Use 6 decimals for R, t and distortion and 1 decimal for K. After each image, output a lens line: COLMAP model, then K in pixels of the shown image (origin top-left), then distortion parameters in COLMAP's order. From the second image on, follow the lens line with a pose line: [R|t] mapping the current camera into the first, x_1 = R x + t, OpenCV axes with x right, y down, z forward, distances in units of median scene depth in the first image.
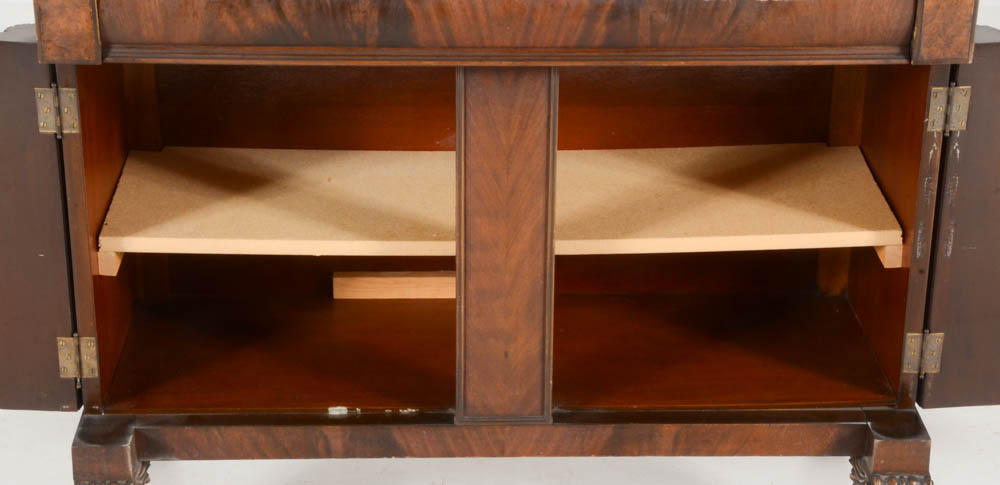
lens RADIAL K [[2060.3, 0, 506.4], [0, 2060.3, 284.6], [0, 0, 1]] dist [0.211224, 1.874026]
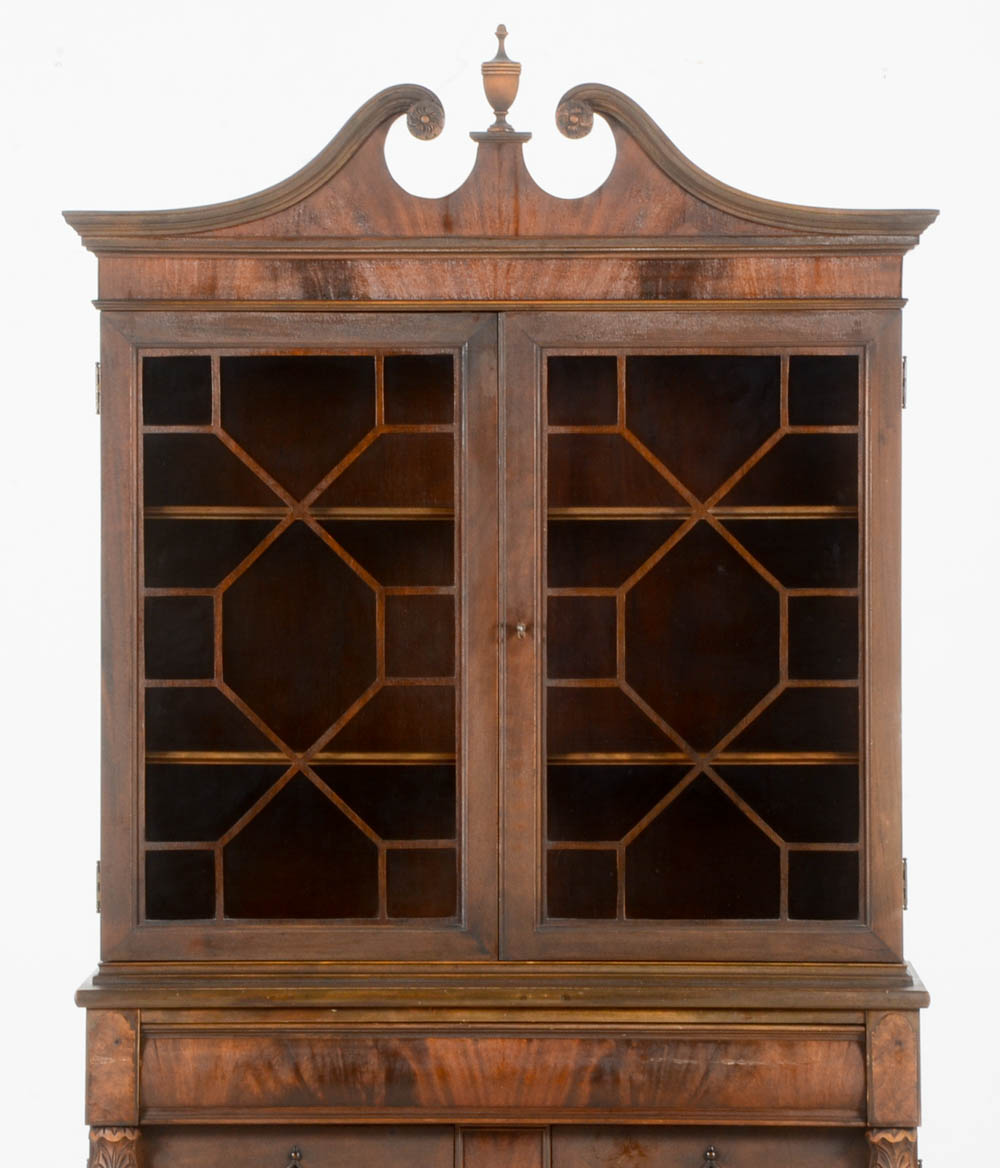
lens RADIAL K [[5838.6, 0, 477.1], [0, 5838.6, 603.8], [0, 0, 1]] dist [0.829611, 5.732750]
pose [[0.998912, -0.009132, -0.045723, 0.133959], [-0.009221, 0.922573, -0.385712, 0.851212], [0.045705, 0.385714, 0.921486, -2.002947]]
